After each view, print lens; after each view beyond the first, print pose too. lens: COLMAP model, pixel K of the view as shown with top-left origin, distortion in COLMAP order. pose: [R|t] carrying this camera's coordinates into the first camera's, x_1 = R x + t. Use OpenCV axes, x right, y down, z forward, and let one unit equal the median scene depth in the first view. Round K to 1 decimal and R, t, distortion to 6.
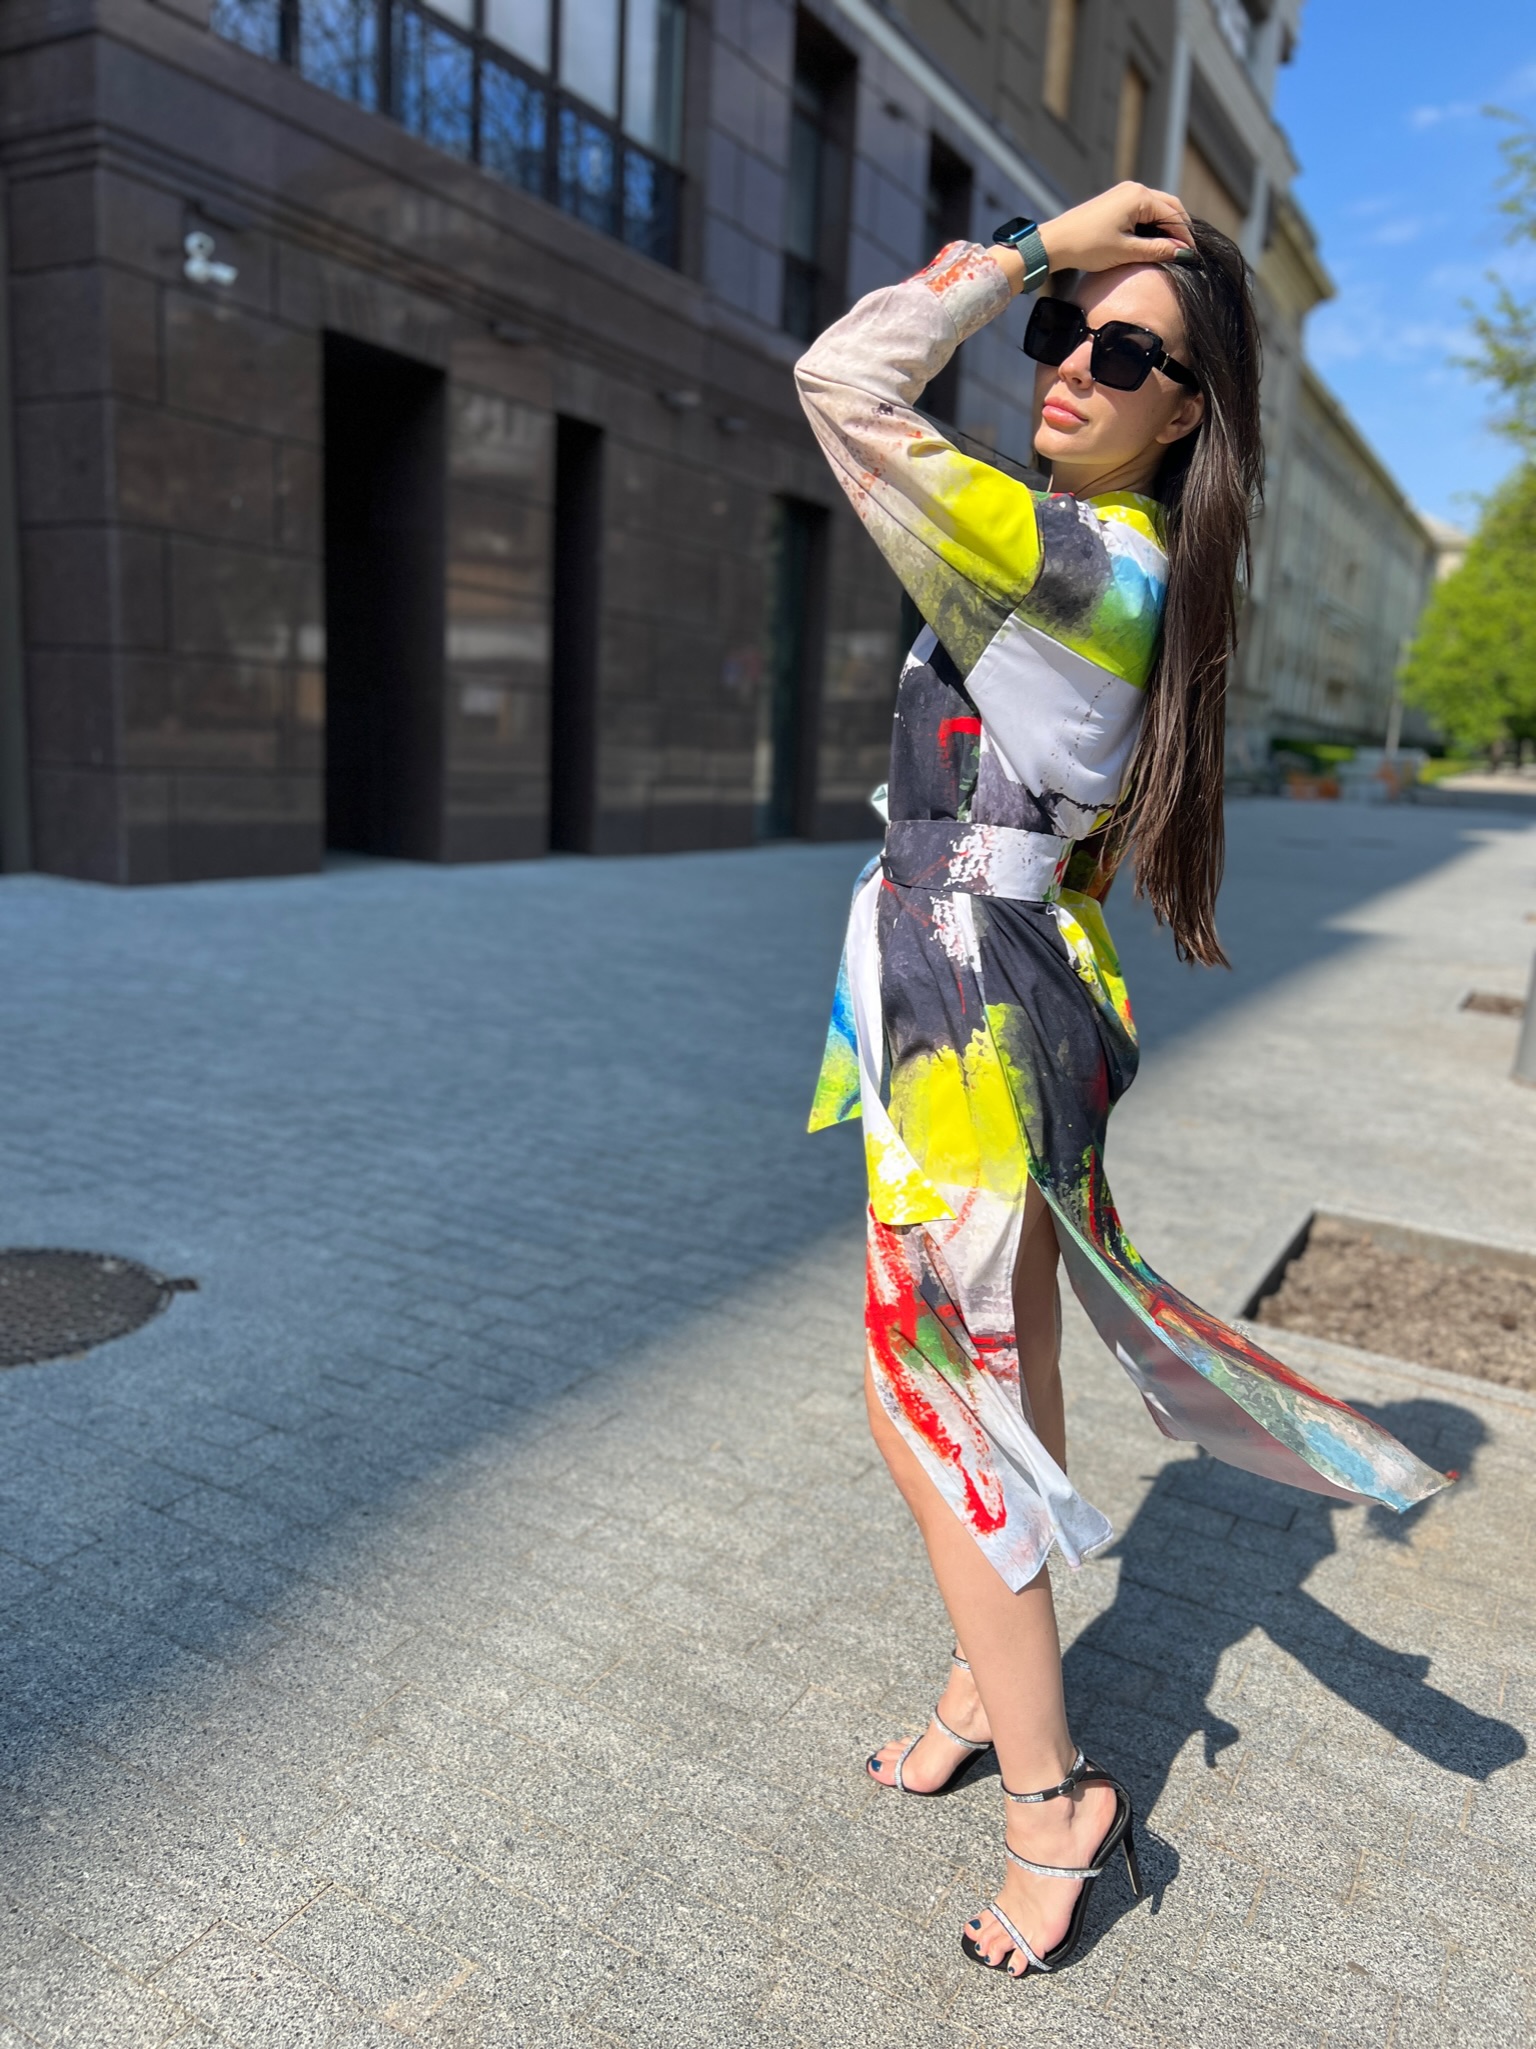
lens RADIAL K [[1562.1, 0, 777.9], [0, 1562.1, 1020.0], [0, 0, 1]] dist [0.038105, -0.047164]
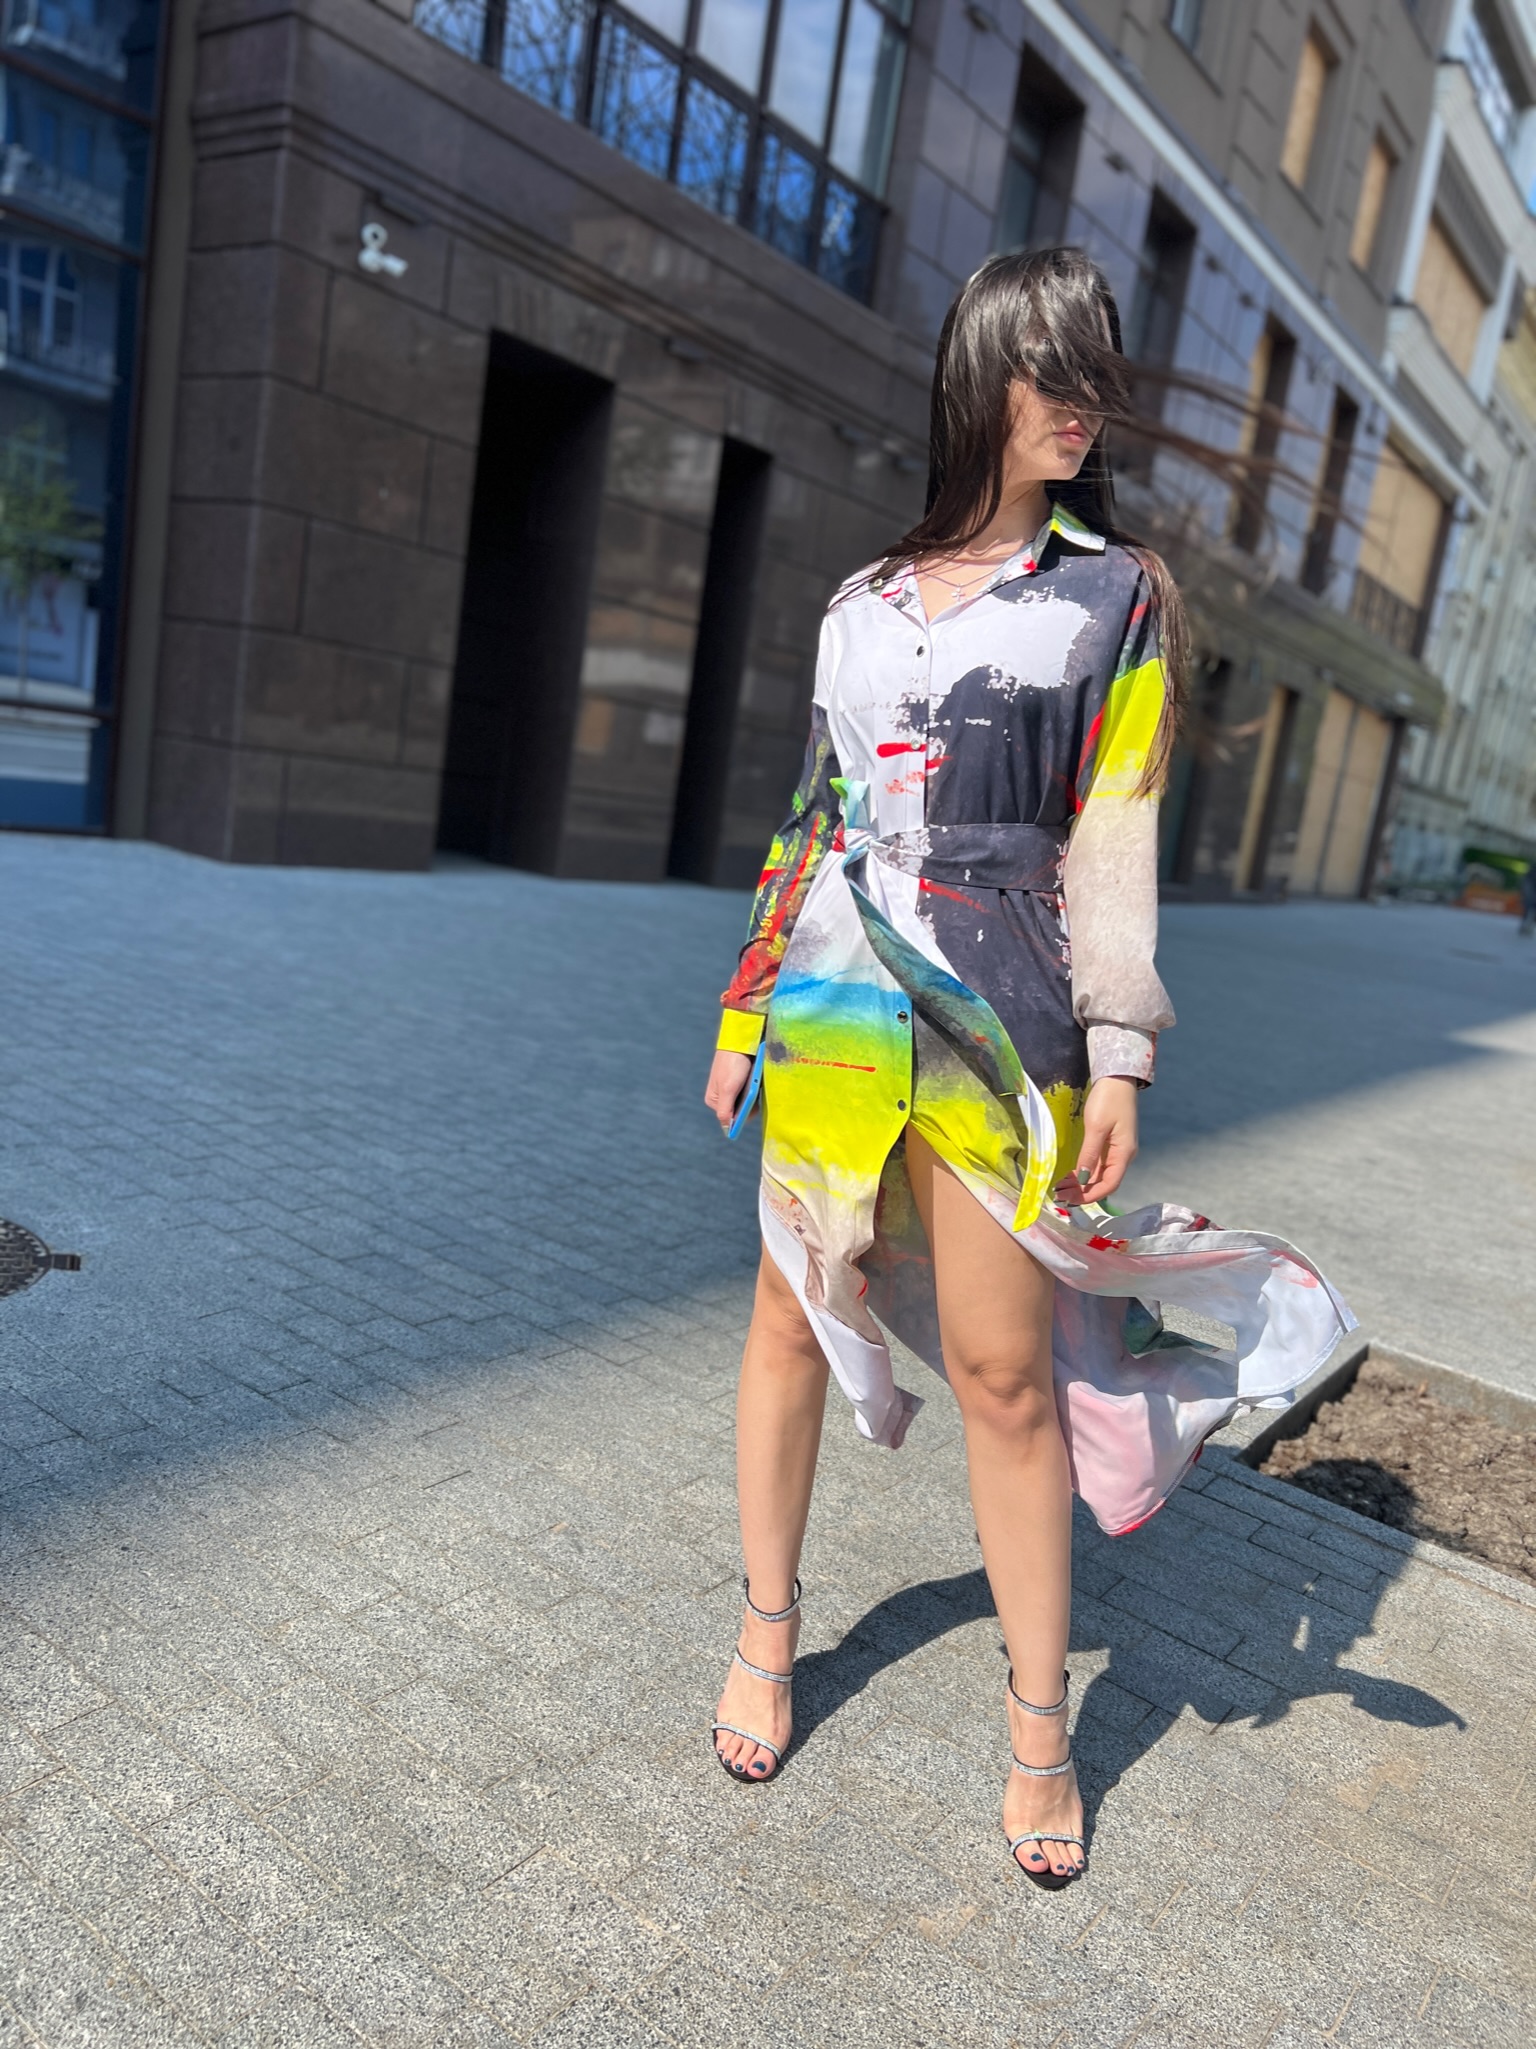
lens RADIAL K [[1562.1, 0, 760.5], [0, 1562.1, 1036.4], [0, 0, 1]] dist [0.038105, -0.047164]
pose [[0.987833, 0.114203, -0.105567, 0.057308], [-0.116508, 0.993062, -0.015906, 0.002193], [0.103019, 0.028012, 0.994285, 0.063944]]
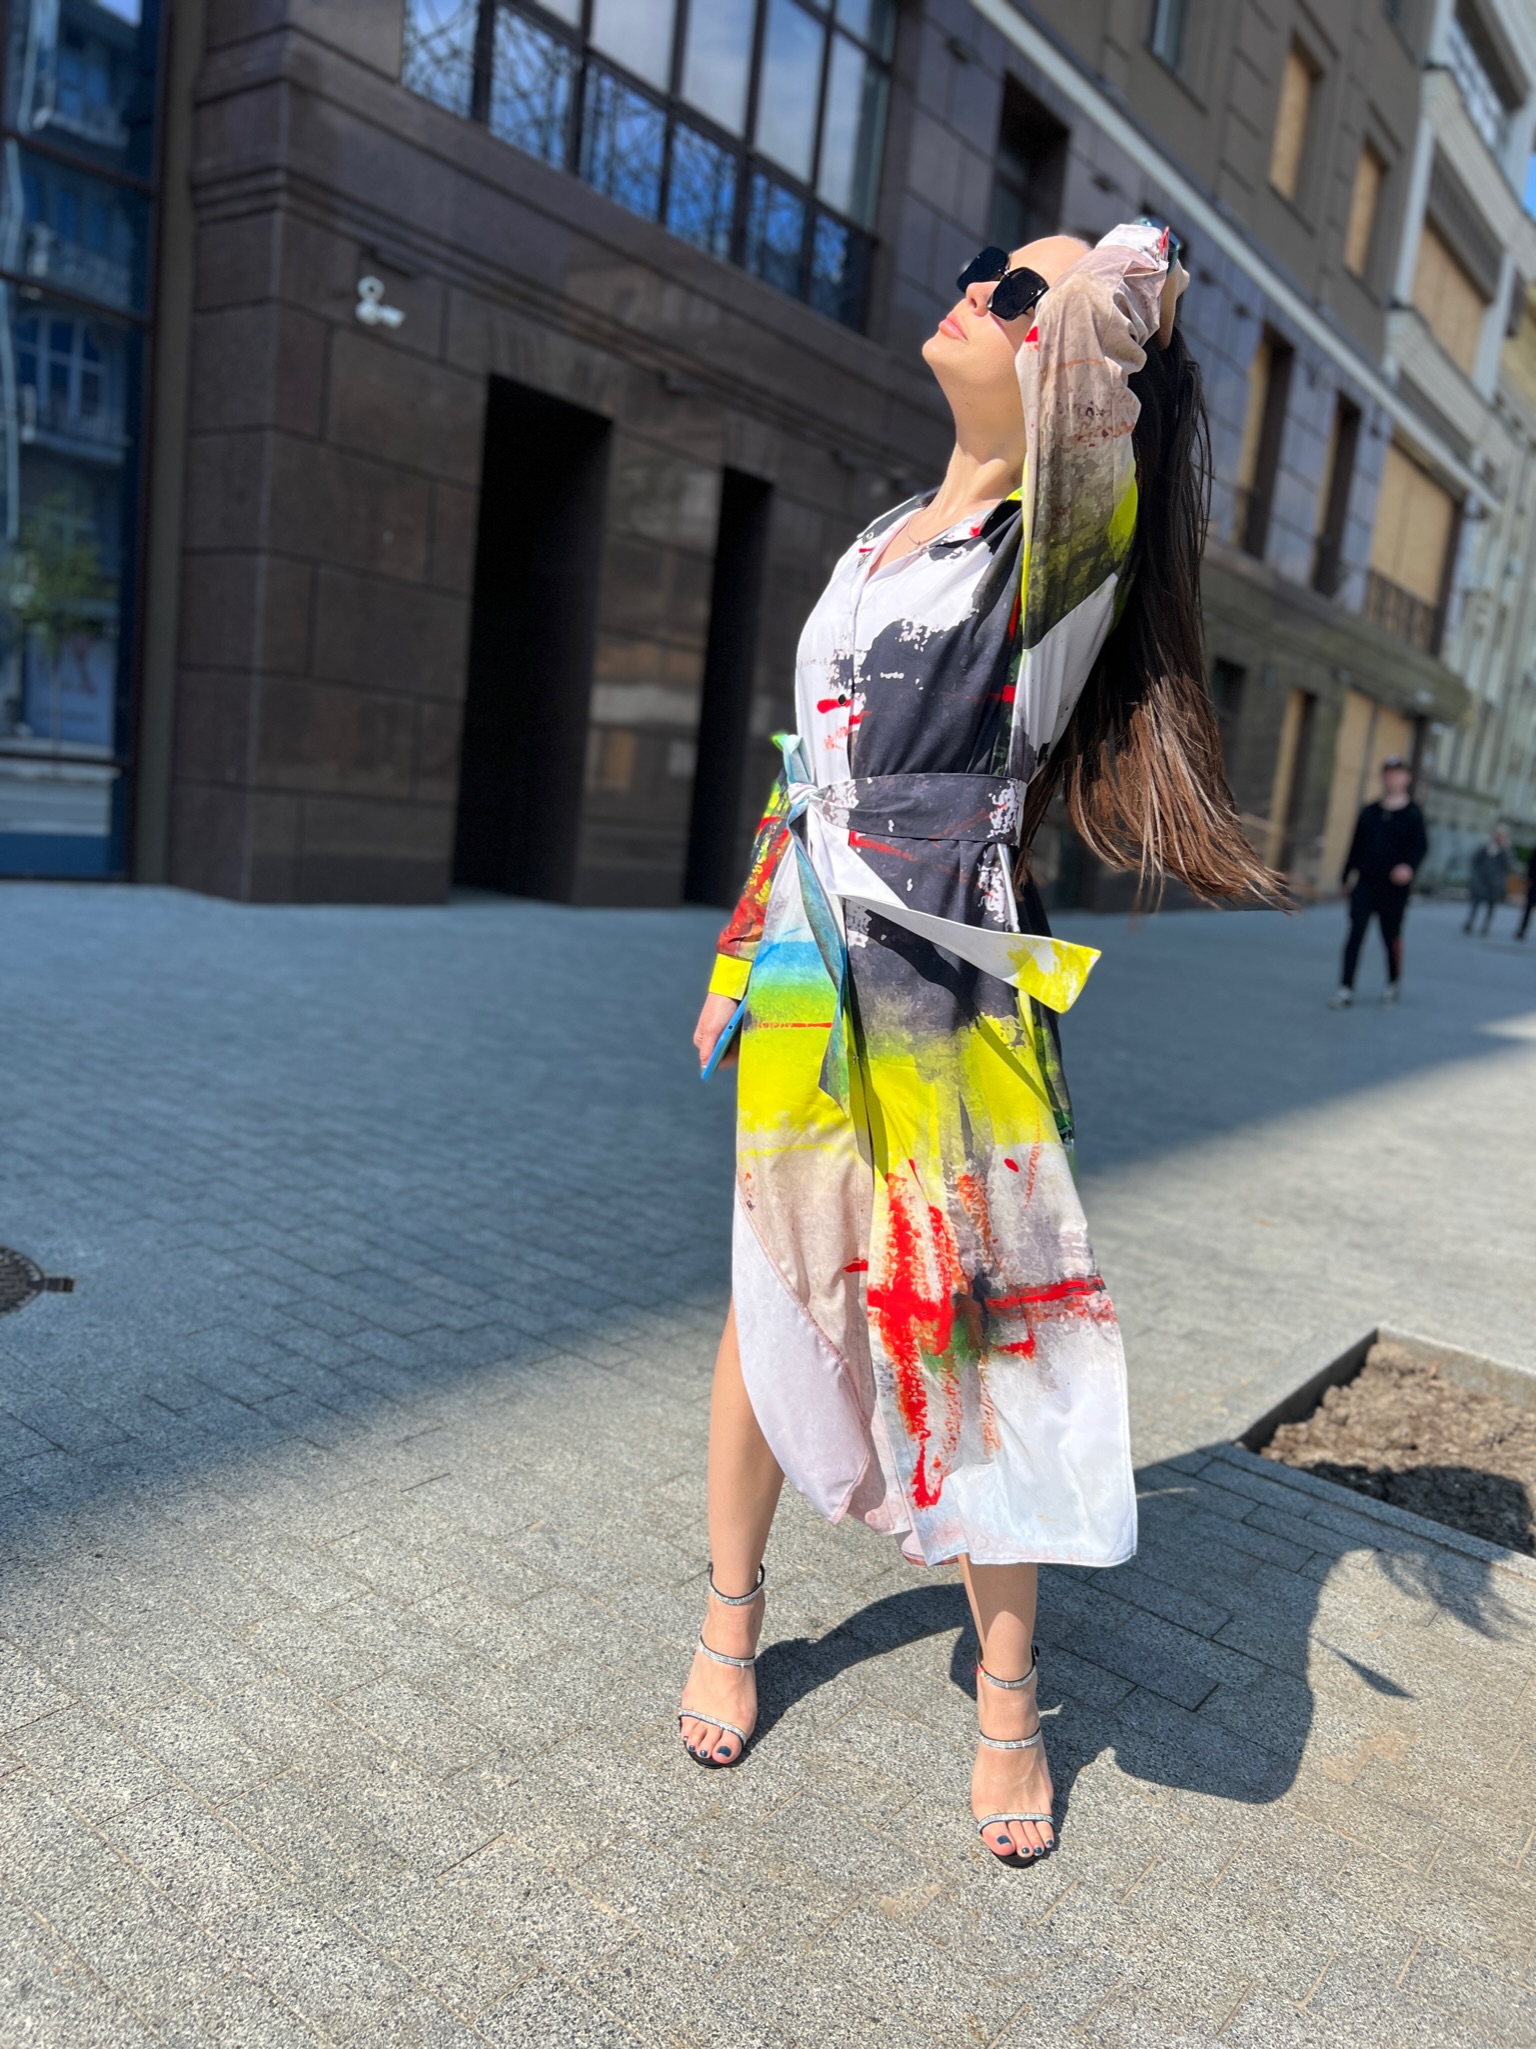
lens RADIAL K [[1562.1, 0, 755.2], [0, 1562.1, 1010.3], [0, 0, 1]] dist [0.038105, -0.047164]
pose [[0.988274, 0.070682, -0.135344, 0.077560], [-0.077755, 0.995831, -0.047703, 0.009904], [0.131408, 0.057667, 0.989650, 0.064232]]
